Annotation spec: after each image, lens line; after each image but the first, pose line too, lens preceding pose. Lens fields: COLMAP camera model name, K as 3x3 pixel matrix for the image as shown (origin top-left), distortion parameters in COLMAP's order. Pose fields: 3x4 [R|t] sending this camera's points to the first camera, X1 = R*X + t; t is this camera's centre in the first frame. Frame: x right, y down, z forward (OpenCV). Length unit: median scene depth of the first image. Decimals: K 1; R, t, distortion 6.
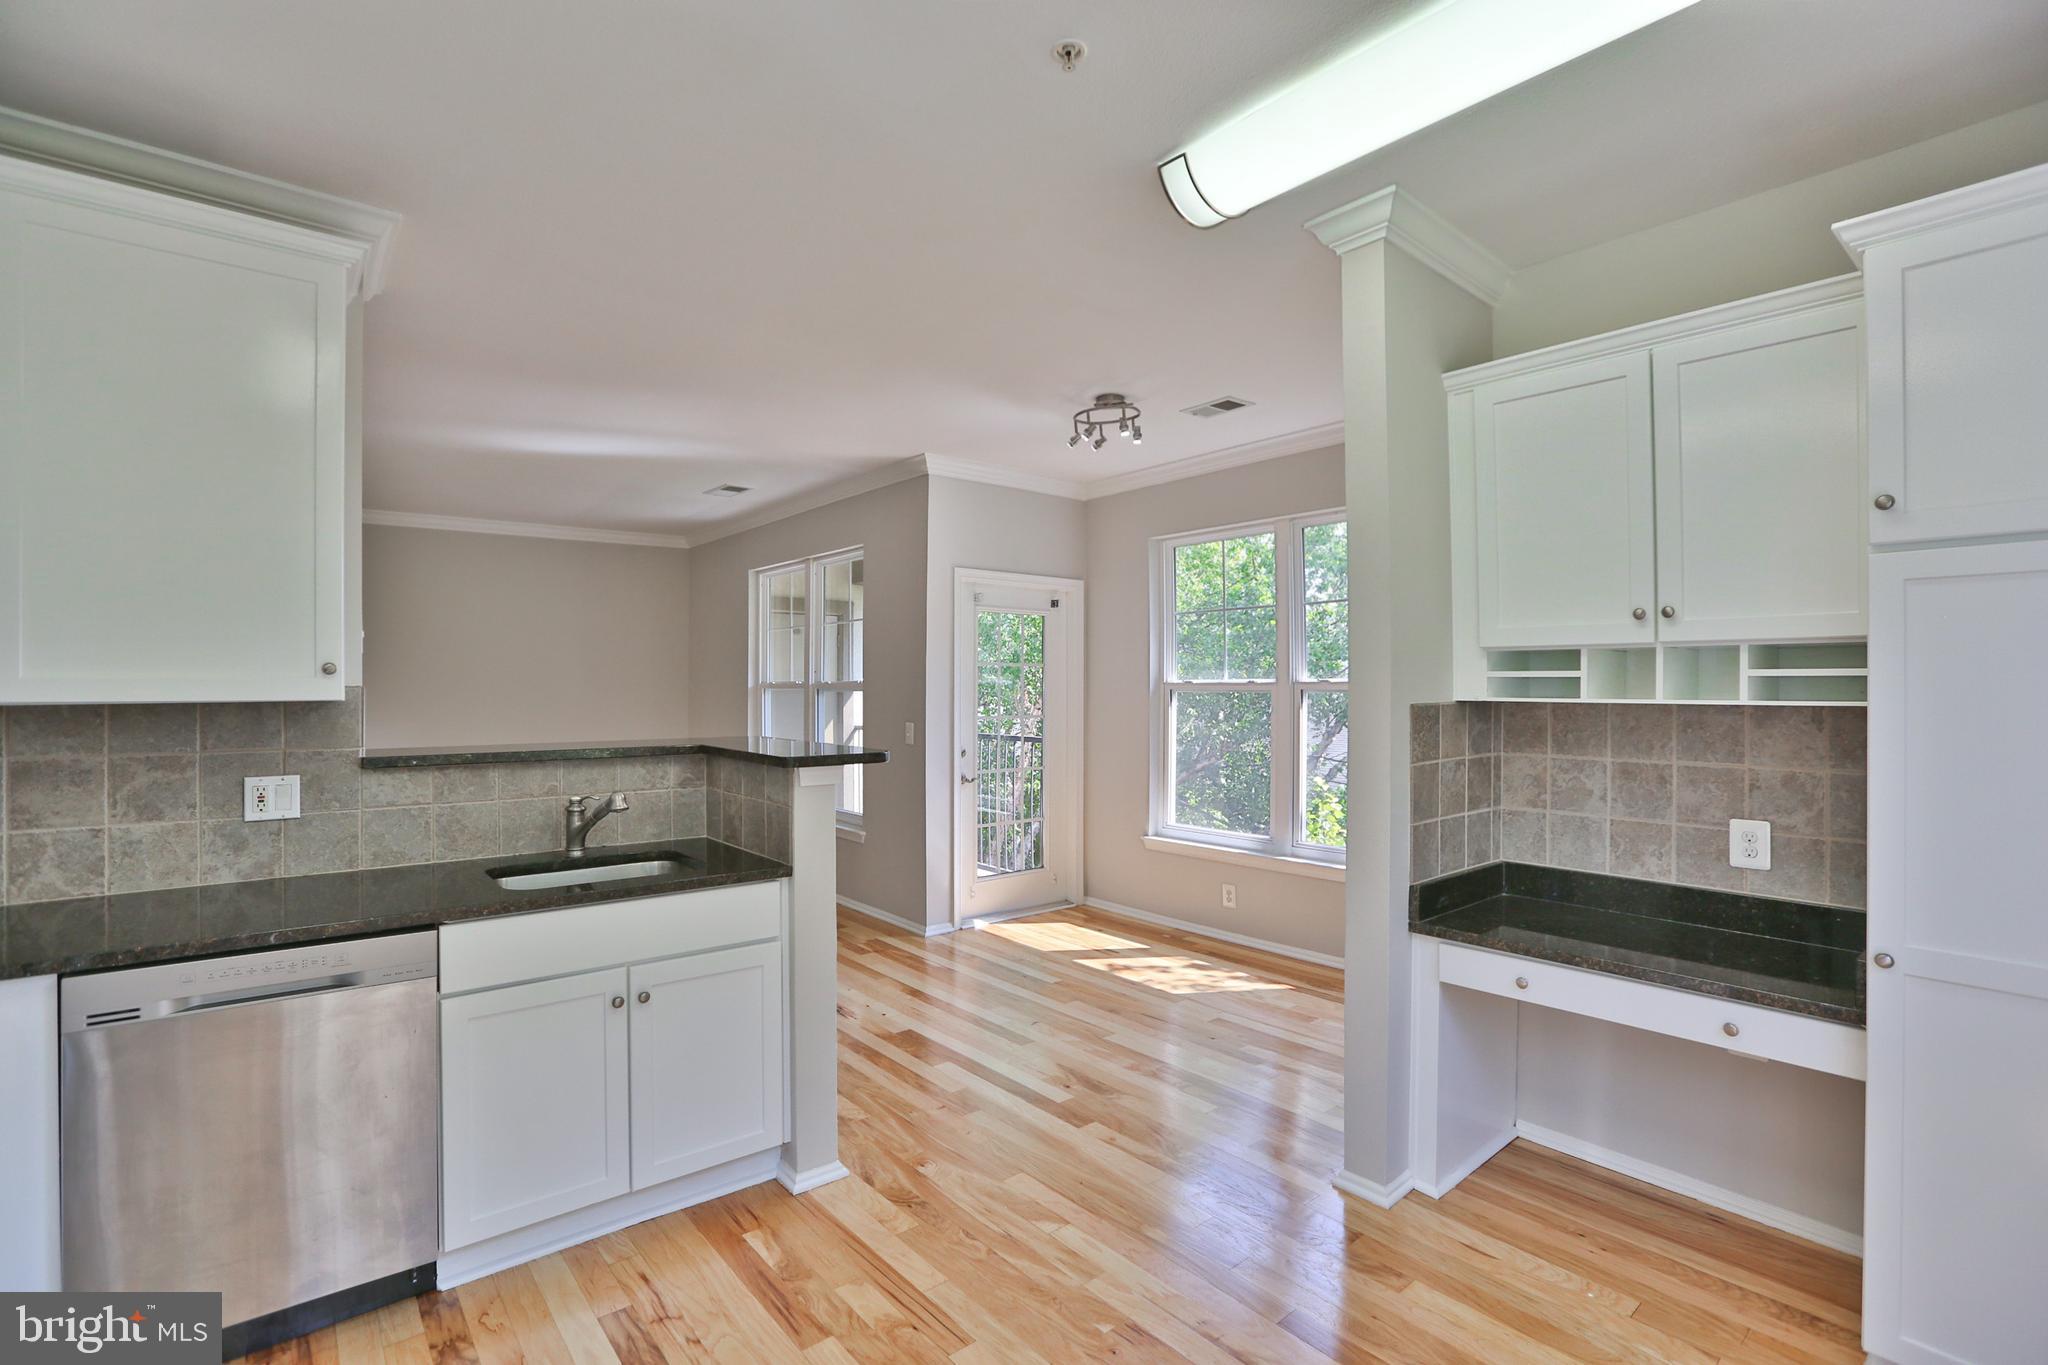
lens RADIAL K [[926.8, 0, 1022.1], [0, 926.8, 687.2], [0, 0, 1]] dist [-0.024498, 0.000293]
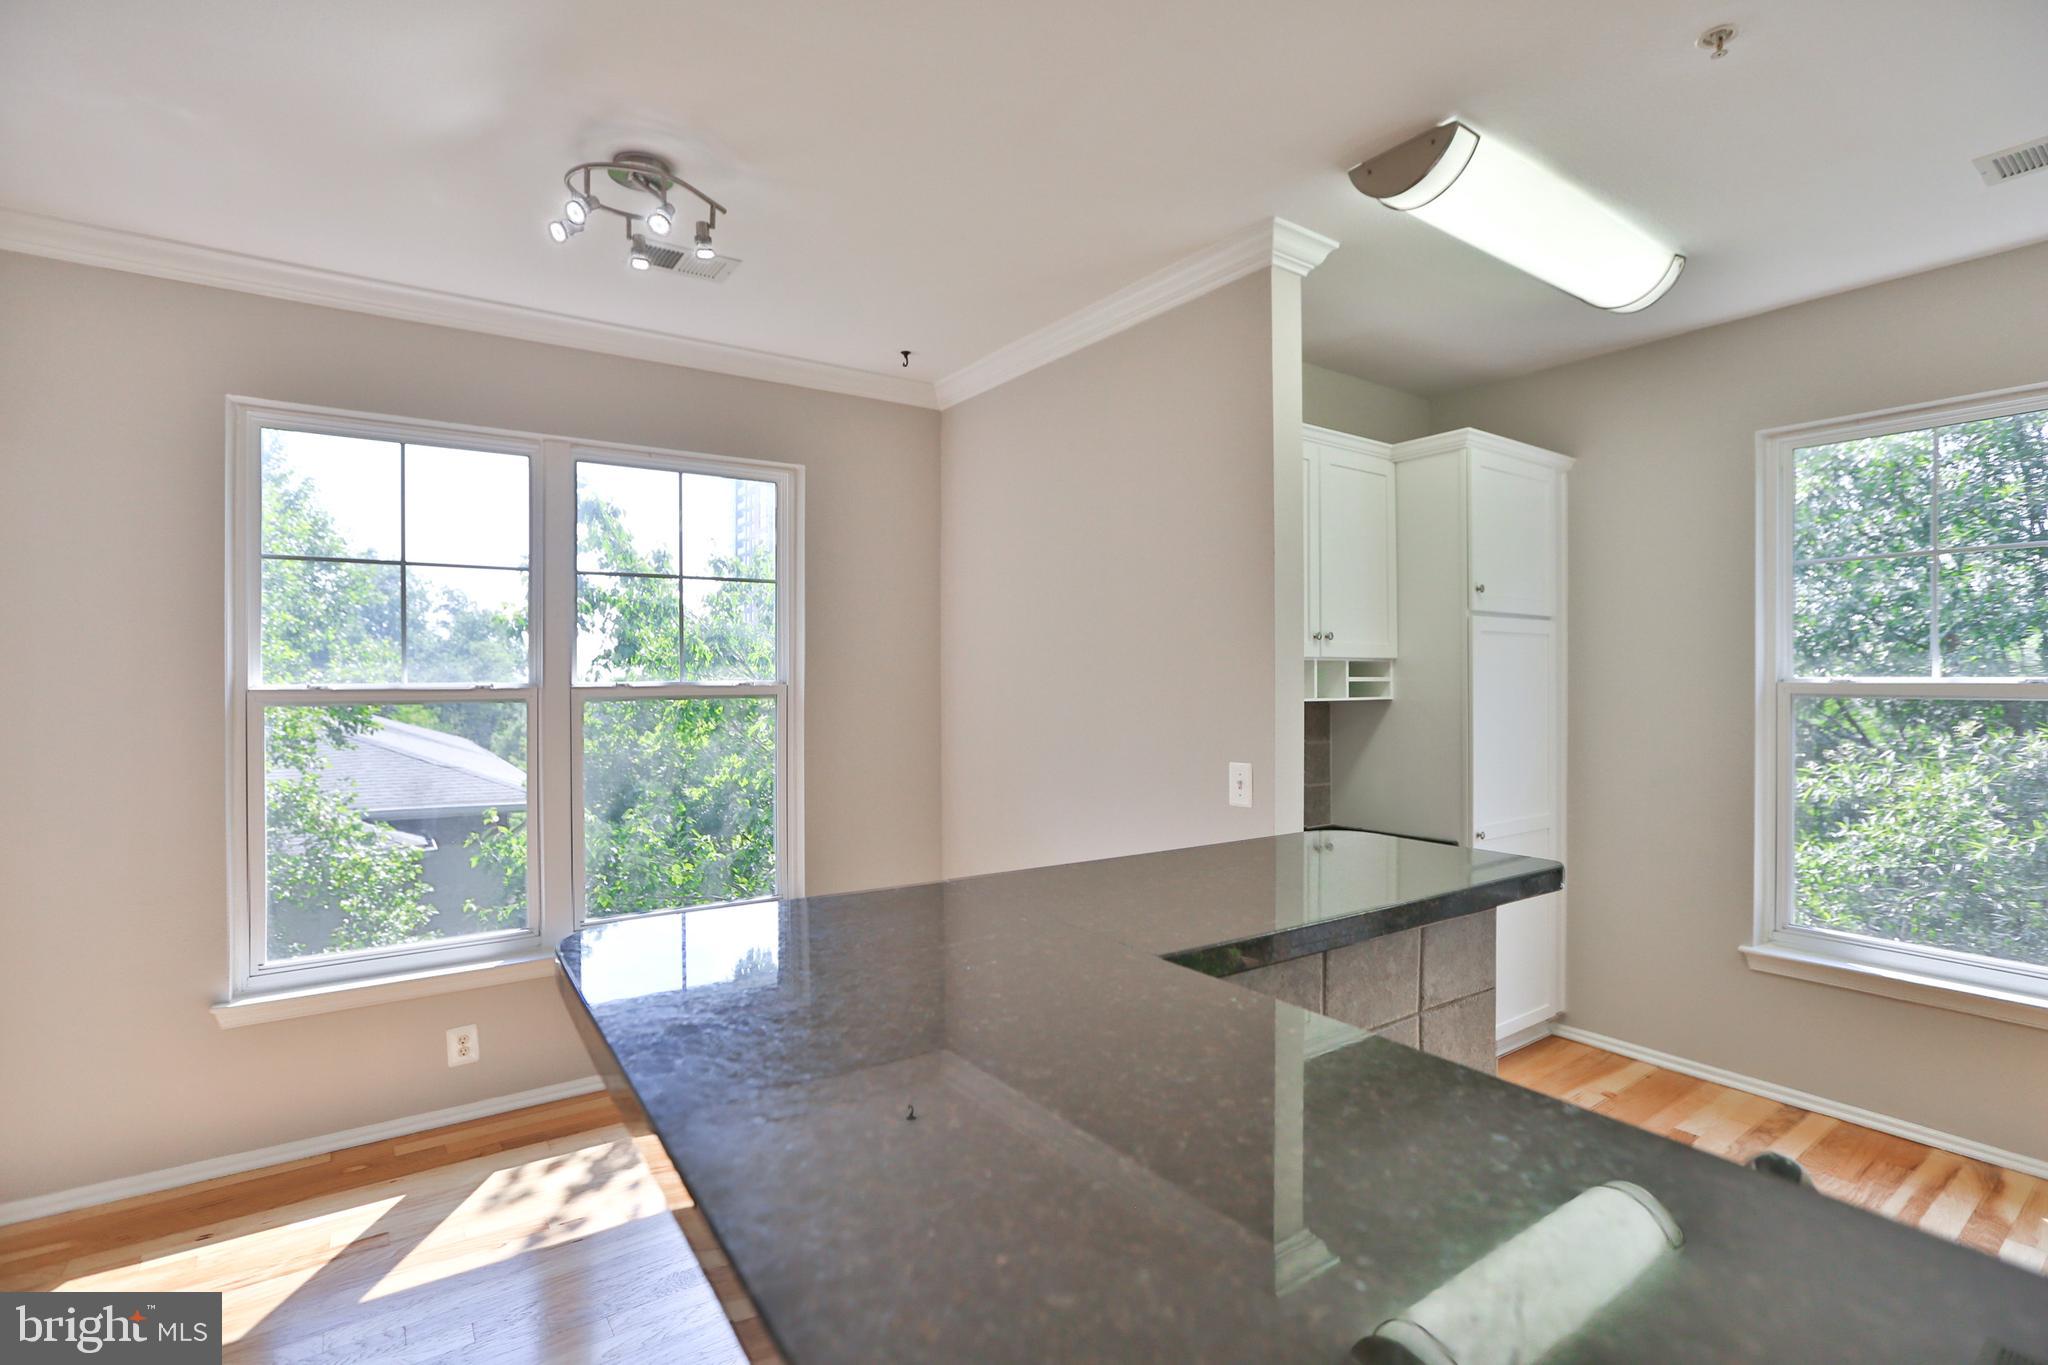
lens RADIAL K [[971.4, 0, 1029.2], [0, 971.4, 694.2], [0, 0, 1]] dist [0.002657, 0.000118]
pose [[0.060507, -0.008241, 0.998134, -0.500255], [0.008193, 0.999936, 0.007759, -0.004150], [-0.998134, 0.007708, 0.060571, 0.784343]]
